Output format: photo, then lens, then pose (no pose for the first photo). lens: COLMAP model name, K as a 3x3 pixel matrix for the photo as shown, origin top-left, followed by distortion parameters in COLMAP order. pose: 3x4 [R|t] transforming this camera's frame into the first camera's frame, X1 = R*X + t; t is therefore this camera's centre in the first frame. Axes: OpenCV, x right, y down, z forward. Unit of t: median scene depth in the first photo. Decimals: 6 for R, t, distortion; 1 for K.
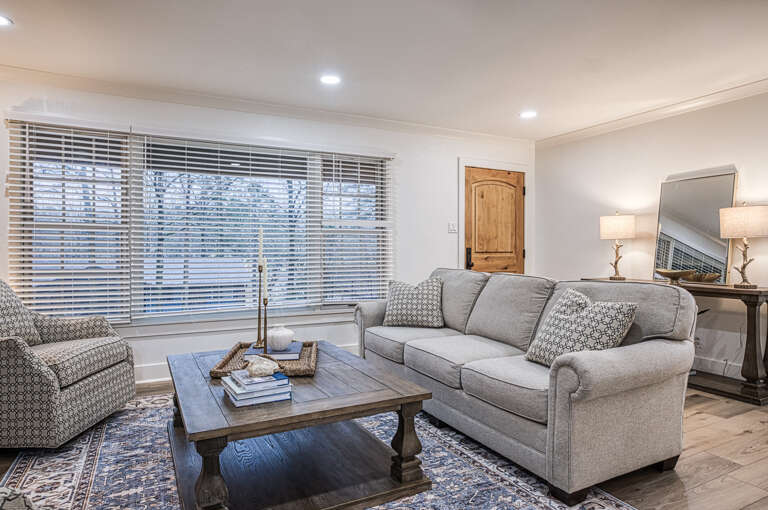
lens RADIAL K [[461.9, 0, 384.6], [0, 461.9, 251.6], [0, 0, 1]] dist [-0.024113, 0.001883]
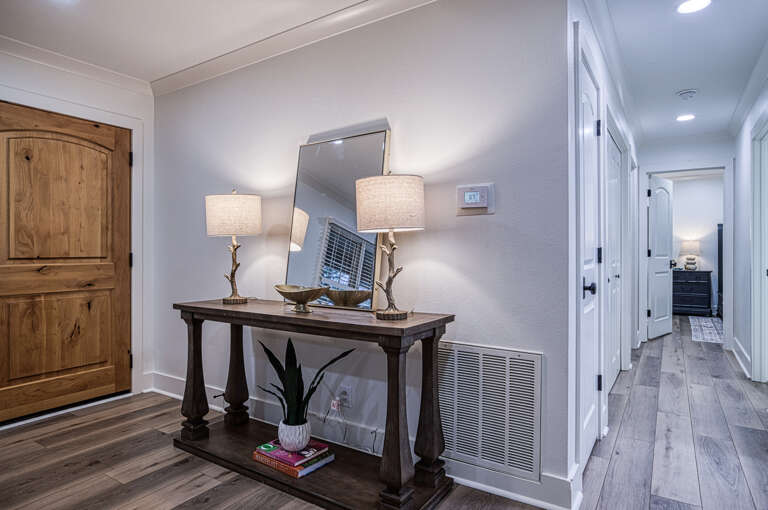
lens RADIAL K [[438.8, 0, 388.6], [0, 438.8, 255.0], [0, 0, 1]] dist [-0.023662, 0.016048]
pose [[0.872751, -0.005933, 0.488129, 0.424785], [0.005278, 0.999982, 0.002717, -0.002369], [-0.488137, 0.000206, 0.872767, 0.420536]]
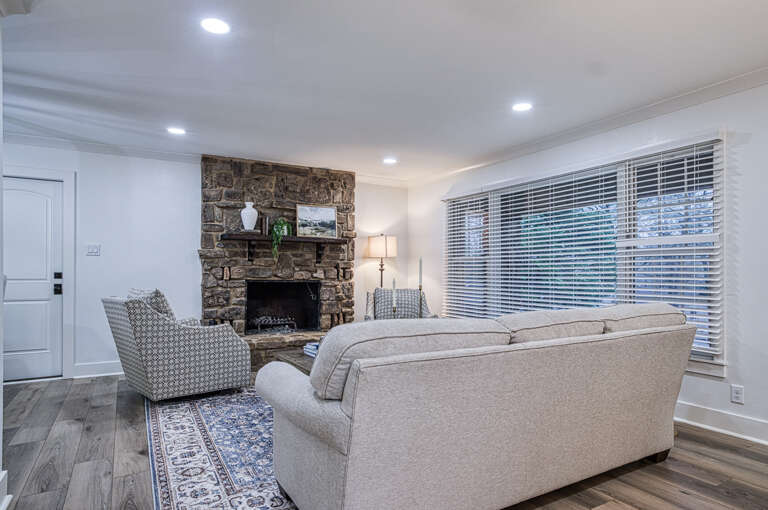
lens RADIAL K [[458.0, 0, 391.8], [0, 458.0, 280.8], [0, 0, 1]] dist [-0.035201, 0.030673]
pose [[0.048597, 0.015400, -0.998700, 0.733262], [-0.007041, 0.999862, 0.015076, -0.002252], [0.998794, 0.006299, 0.048699, 0.550030]]
